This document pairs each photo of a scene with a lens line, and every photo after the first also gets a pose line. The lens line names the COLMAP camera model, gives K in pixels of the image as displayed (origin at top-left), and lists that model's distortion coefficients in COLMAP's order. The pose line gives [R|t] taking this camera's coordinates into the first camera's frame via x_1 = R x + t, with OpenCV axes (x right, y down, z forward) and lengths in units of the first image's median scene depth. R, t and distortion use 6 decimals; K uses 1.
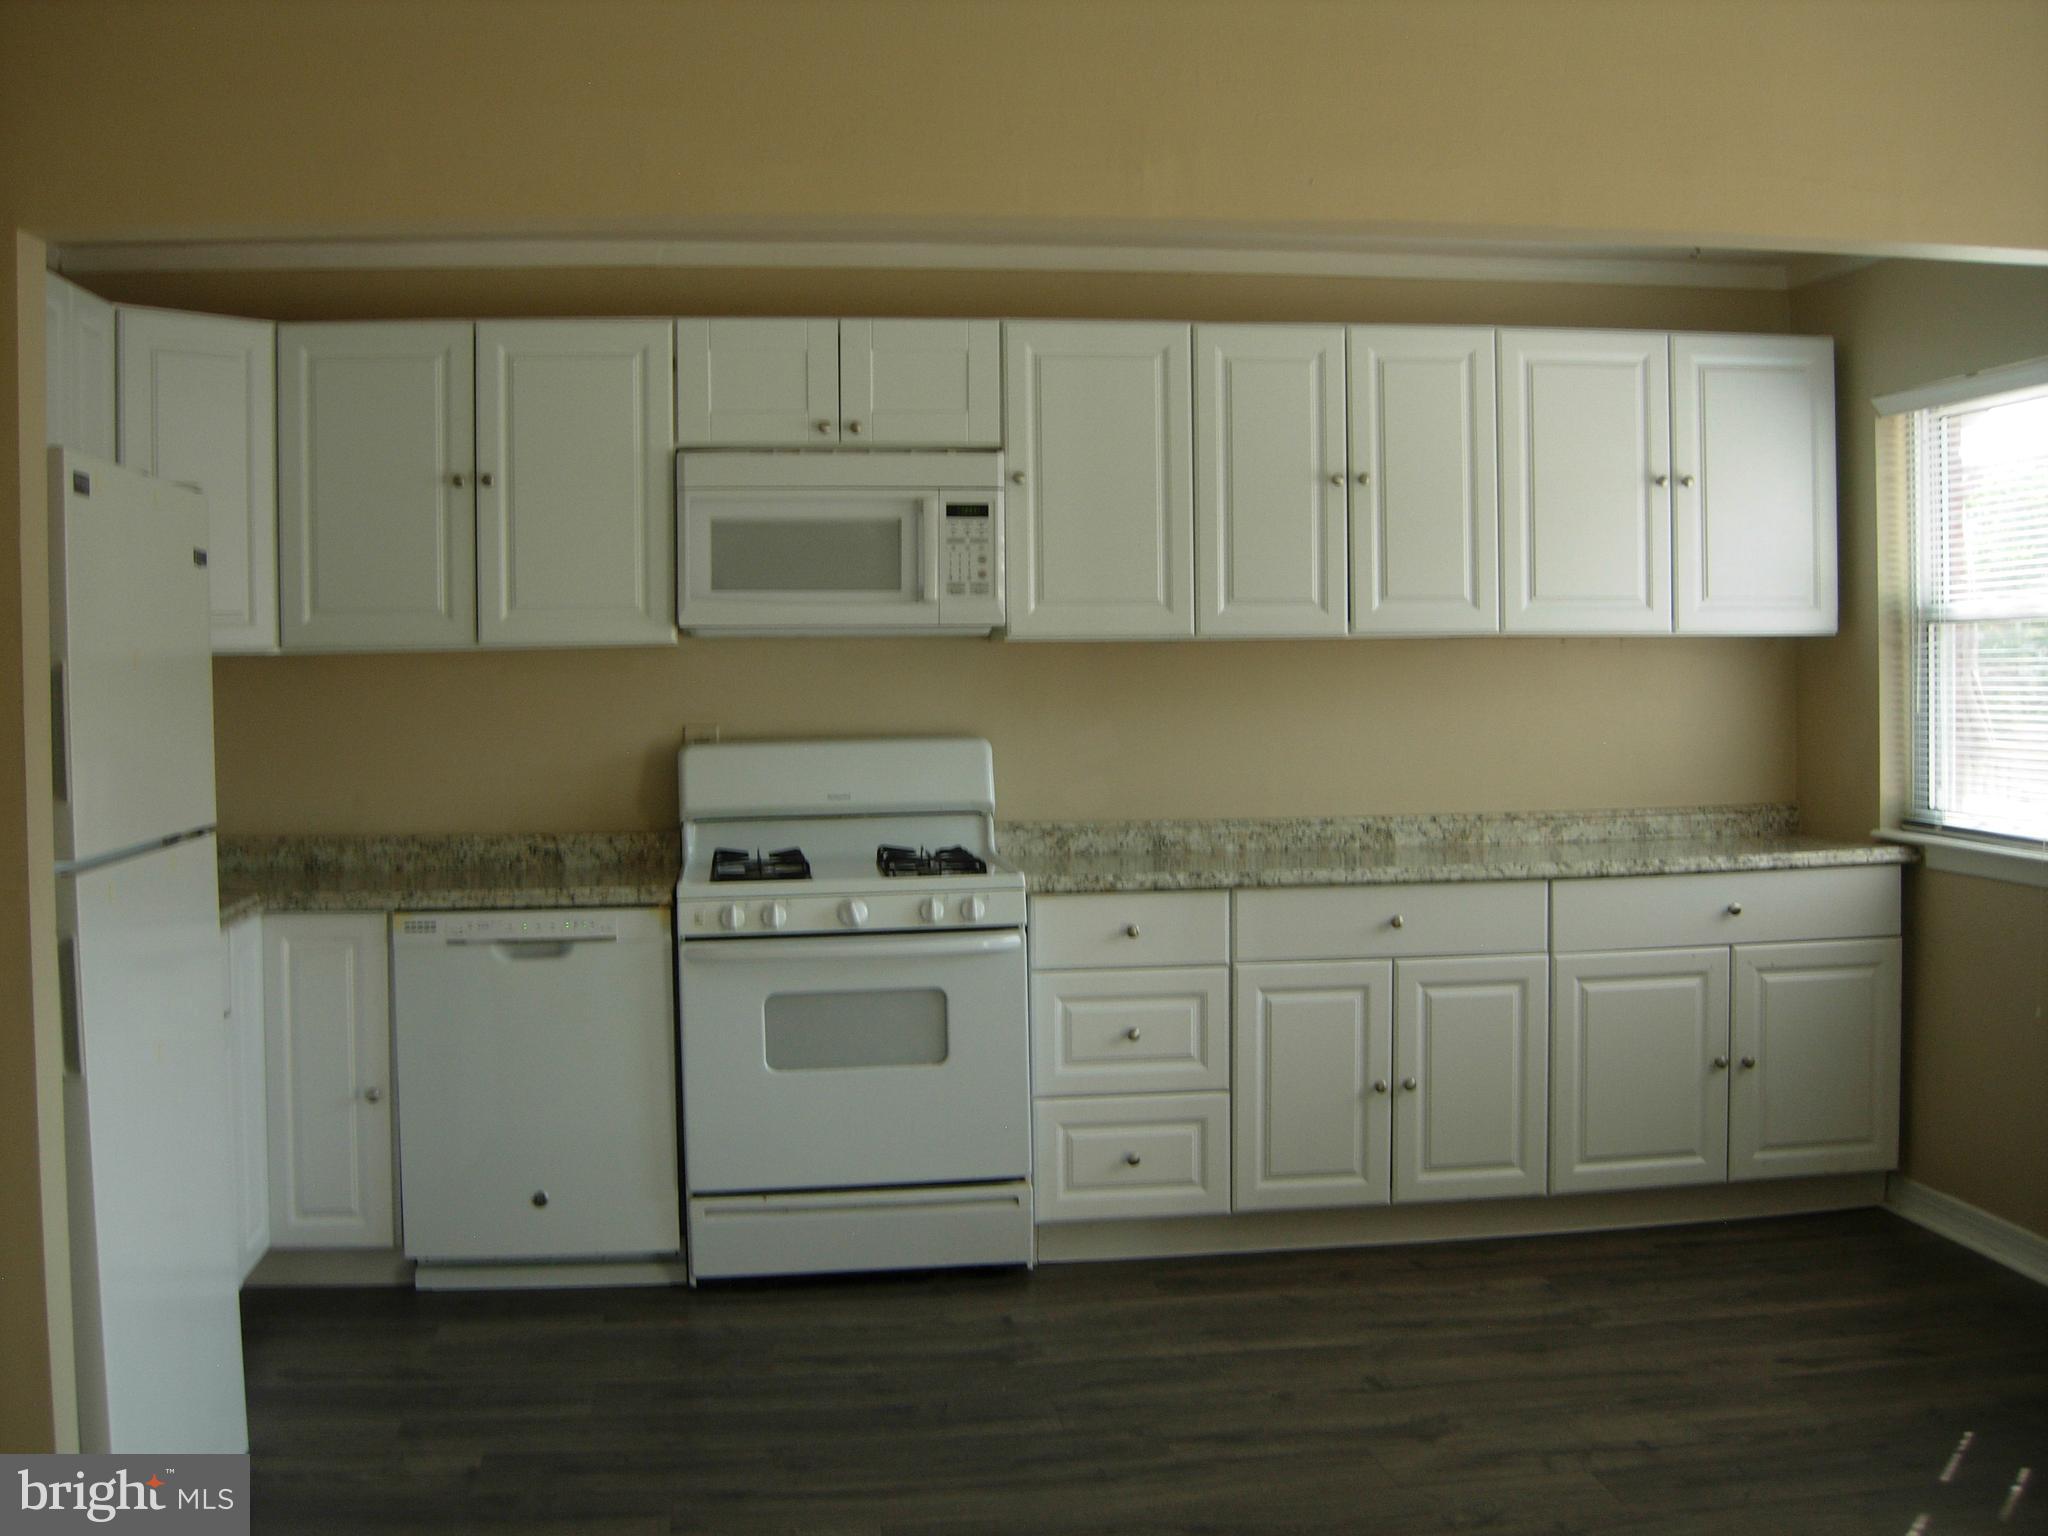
lens RADIAL K [[2173.9, 0, 1024.0], [0, 2173.9, 768.0], [0, 0, 1]] dist [-0.157237, 0.014388]
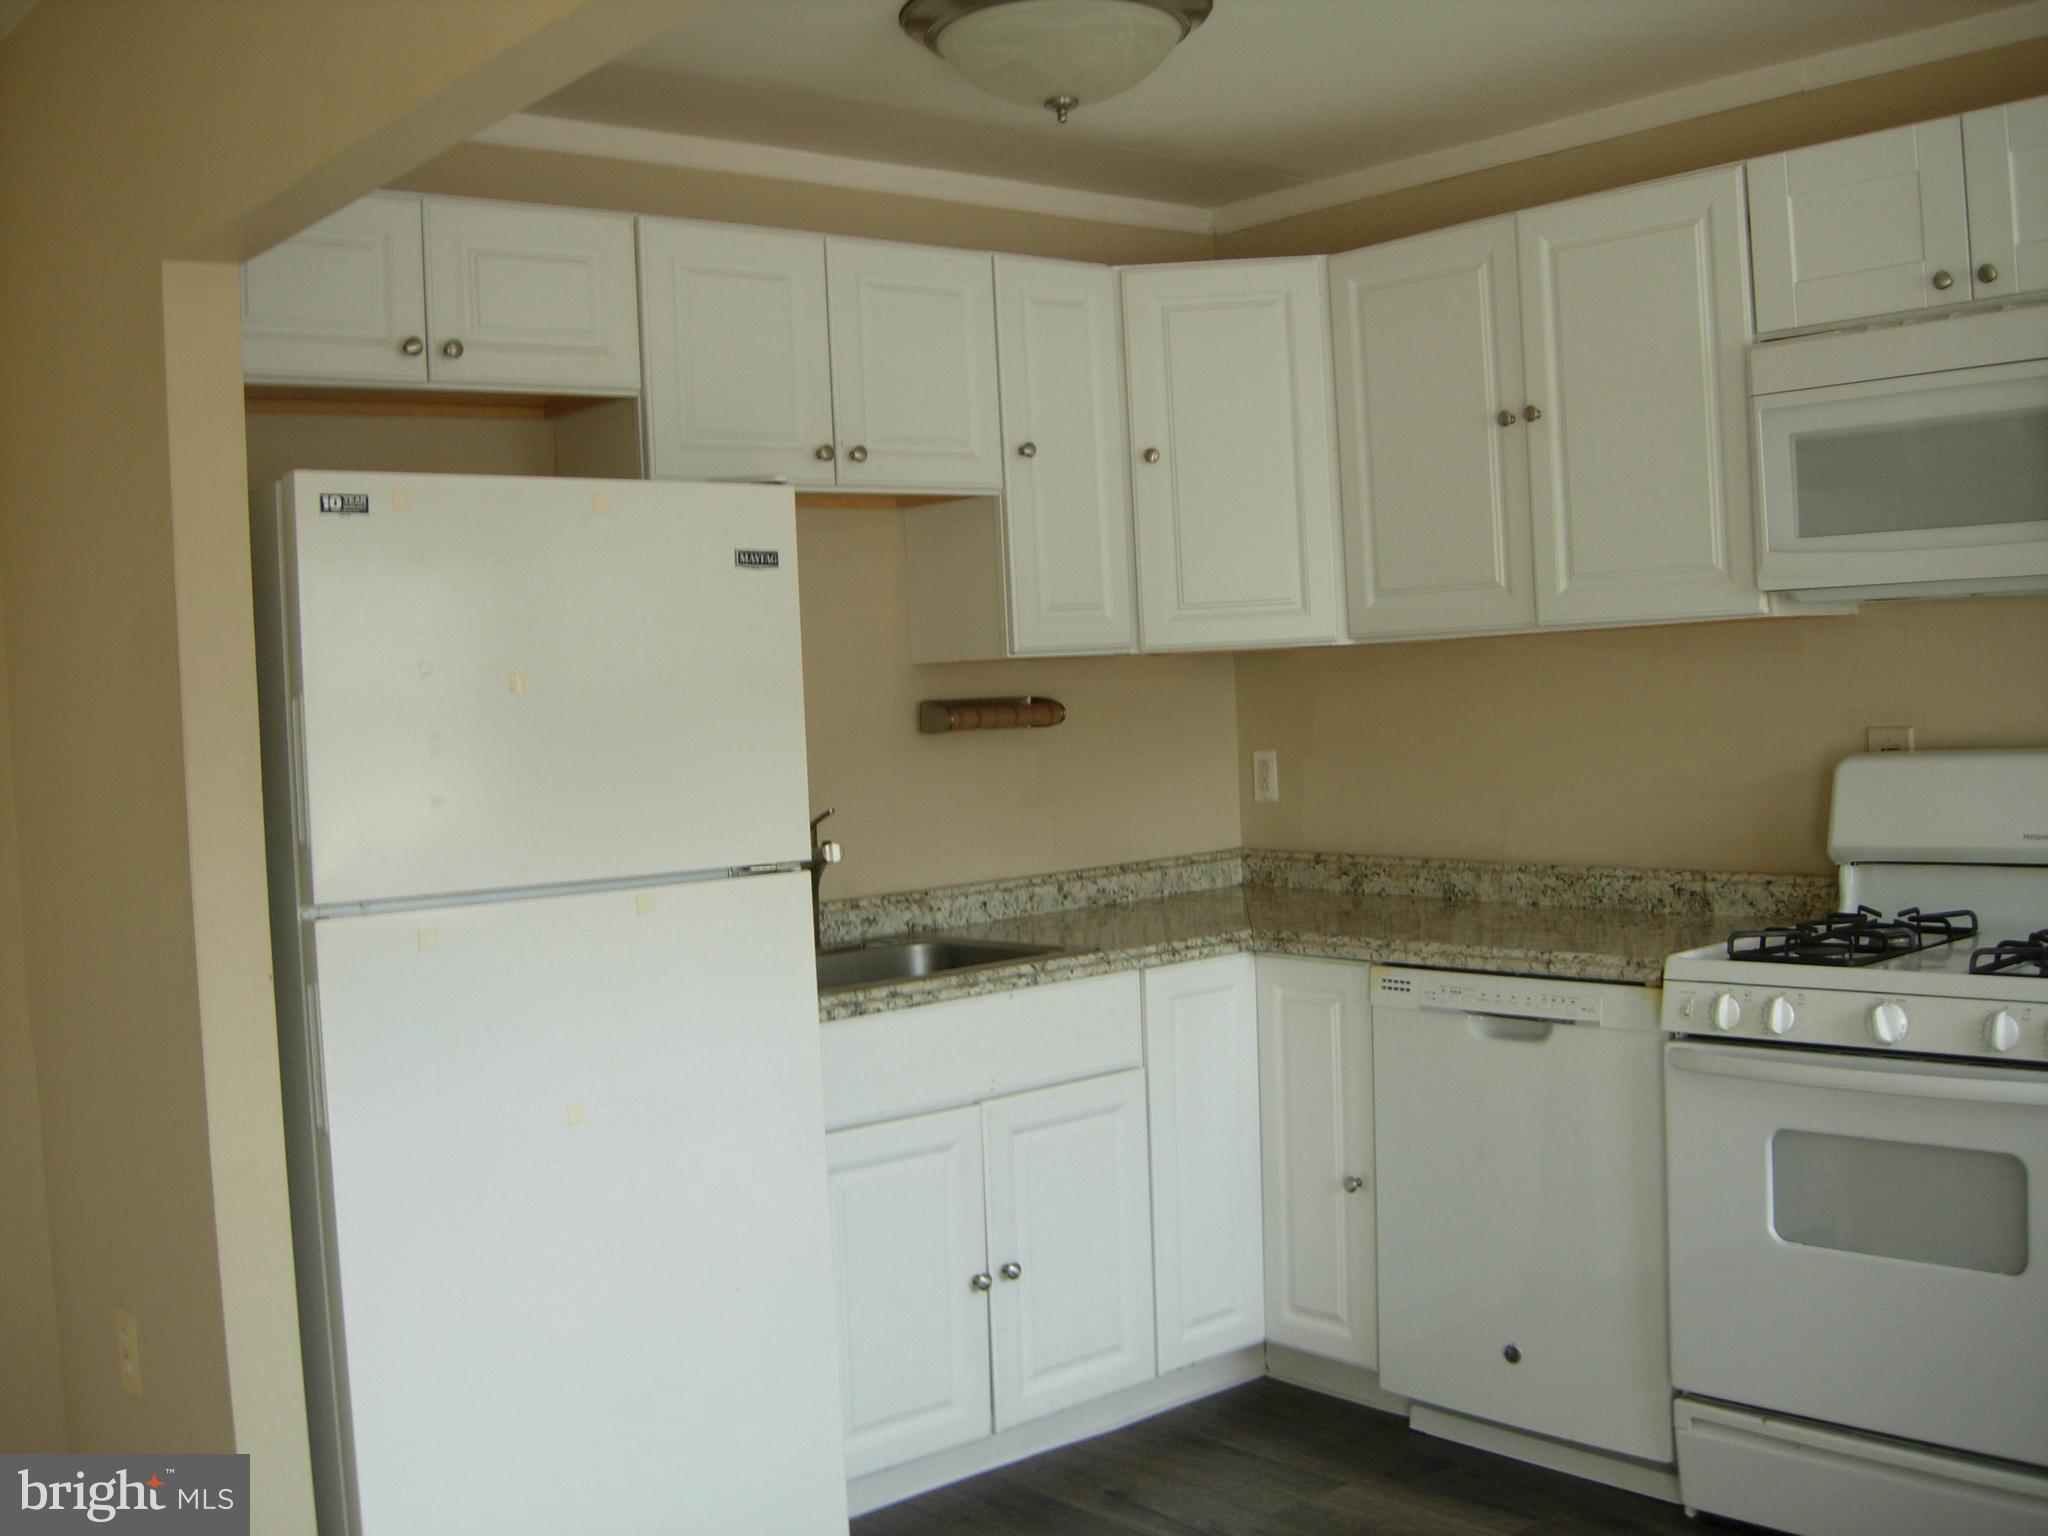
lens RADIAL K [[2173.9, 0, 1024.0], [0, 2173.9, 768.0], [0, 0, 1]] dist [-0.157237, 0.014388]
pose [[0.545080, 0.016602, -0.838220, 0.298231], [-0.000380, 0.999809, 0.019556, -0.021279], [0.838384, -0.010341, 0.544982, 0.421338]]
